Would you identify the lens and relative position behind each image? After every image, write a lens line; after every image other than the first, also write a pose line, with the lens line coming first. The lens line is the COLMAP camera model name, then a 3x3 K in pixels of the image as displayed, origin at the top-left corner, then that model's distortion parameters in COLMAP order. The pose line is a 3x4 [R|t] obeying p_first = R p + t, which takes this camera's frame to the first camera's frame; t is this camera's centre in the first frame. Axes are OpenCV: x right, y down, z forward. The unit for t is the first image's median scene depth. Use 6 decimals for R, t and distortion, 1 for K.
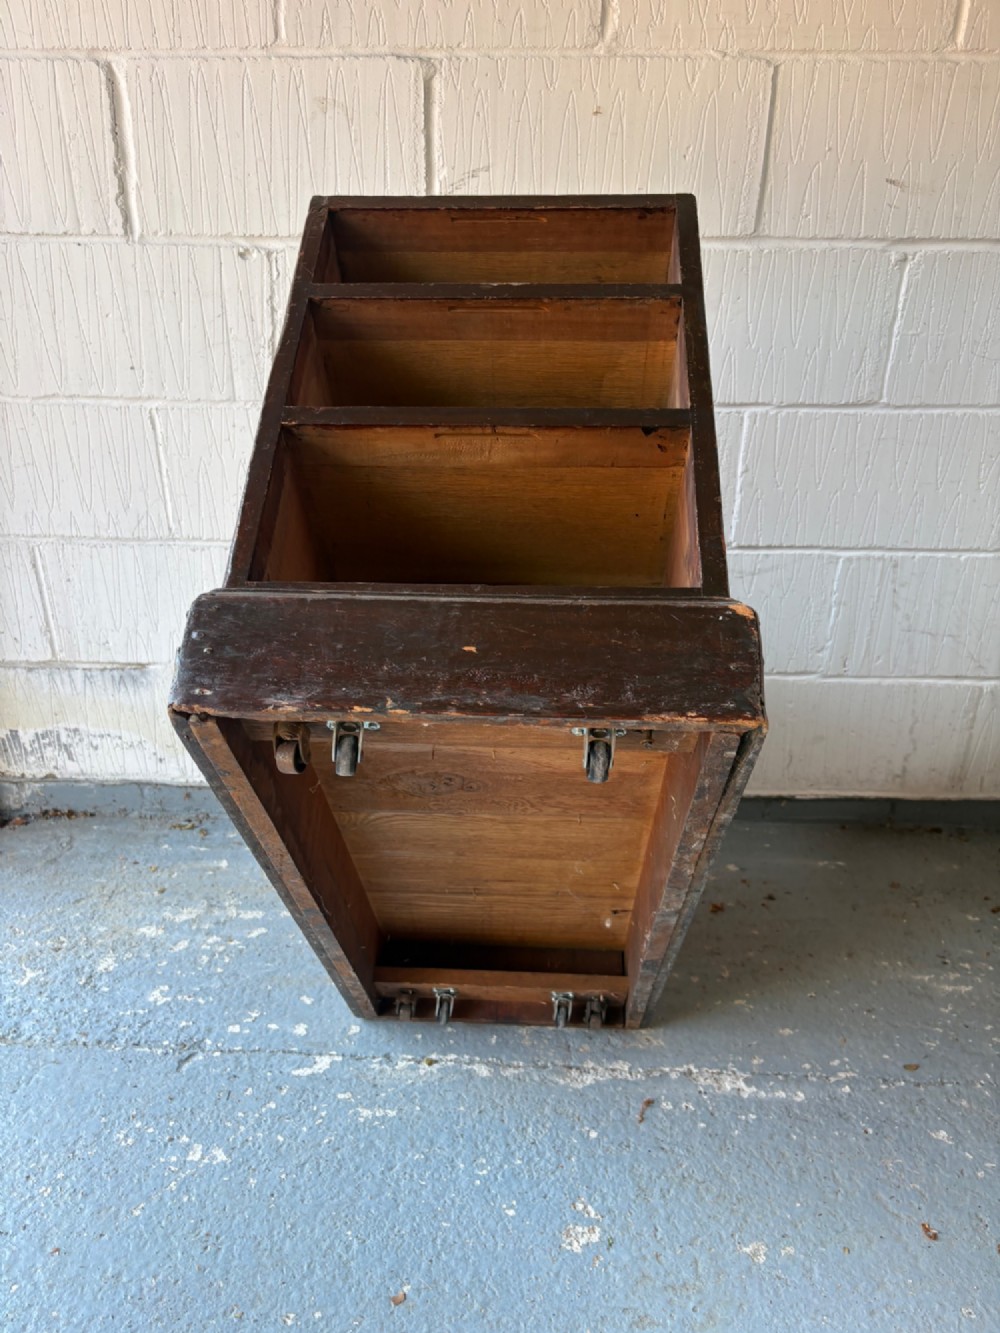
lens RADIAL K [[1024.9, 0, 492.6], [0, 1024.9, 689.3], [0, 0, 1]] dist [0.044128, -0.066778]
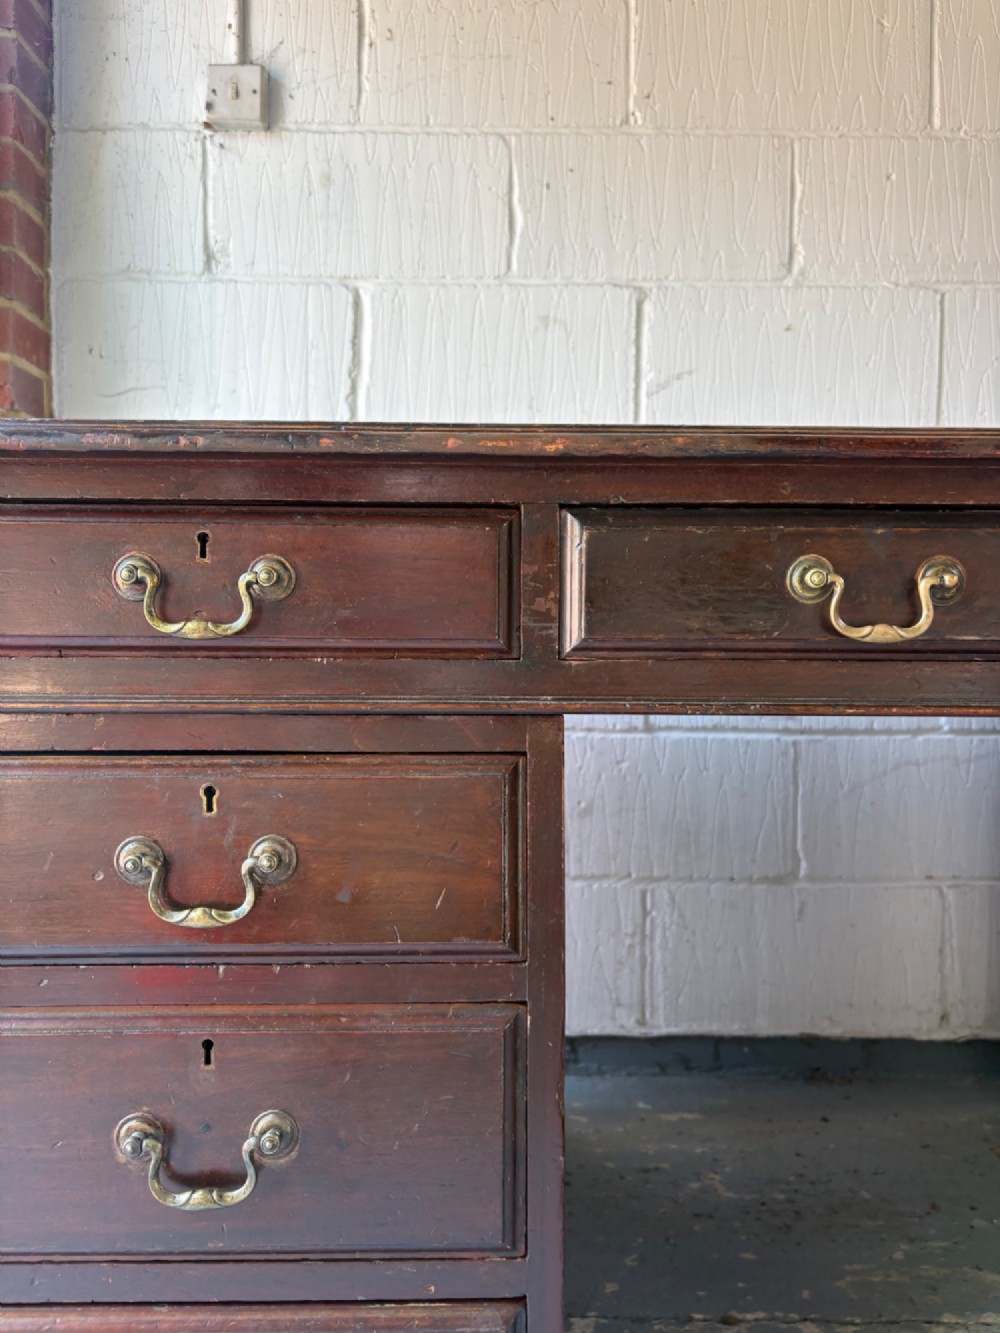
lens RADIAL K [[1024.9, 0, 498.4], [0, 1024.9, 670.4], [0, 0, 1]] dist [0.044128, -0.066778]
pose [[0.999458, 0.004420, 0.032614, -0.249716], [0.010391, 0.897873, -0.440132, 0.269571], [-0.031229, 0.440232, 0.897341, 0.159224]]
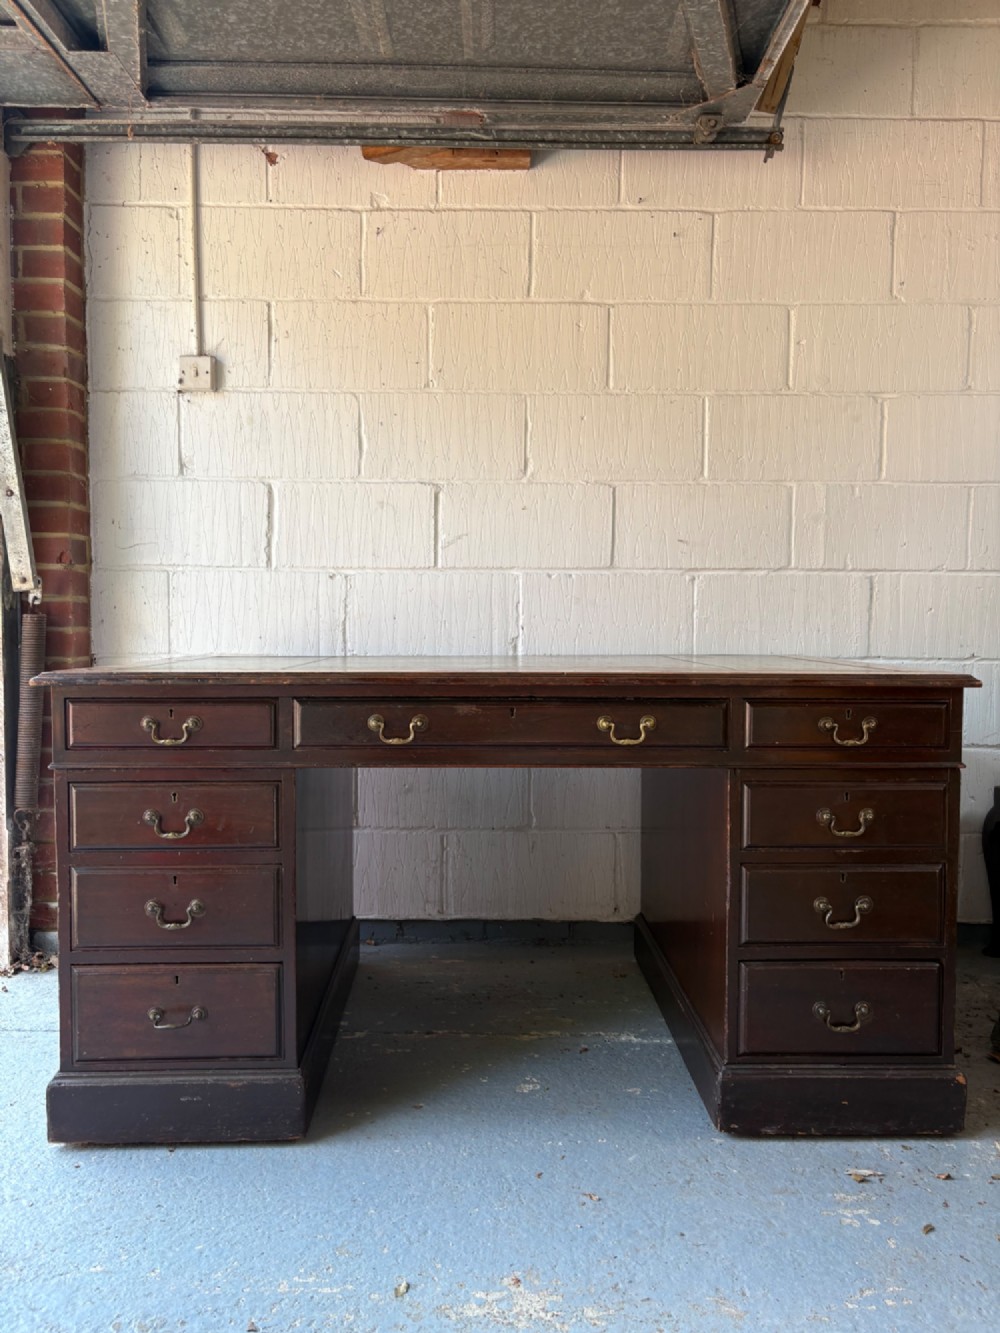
lens RADIAL K [[1024.9, 0, 492.3], [0, 1024.9, 676.6], [0, 0, 1]] dist [0.044128, -0.066778]
pose [[0.999571, -0.000491, 0.029292, -0.014020], [0.012278, 0.914841, -0.403627, 0.497263], [-0.026599, 0.403813, 0.914455, -0.618309]]
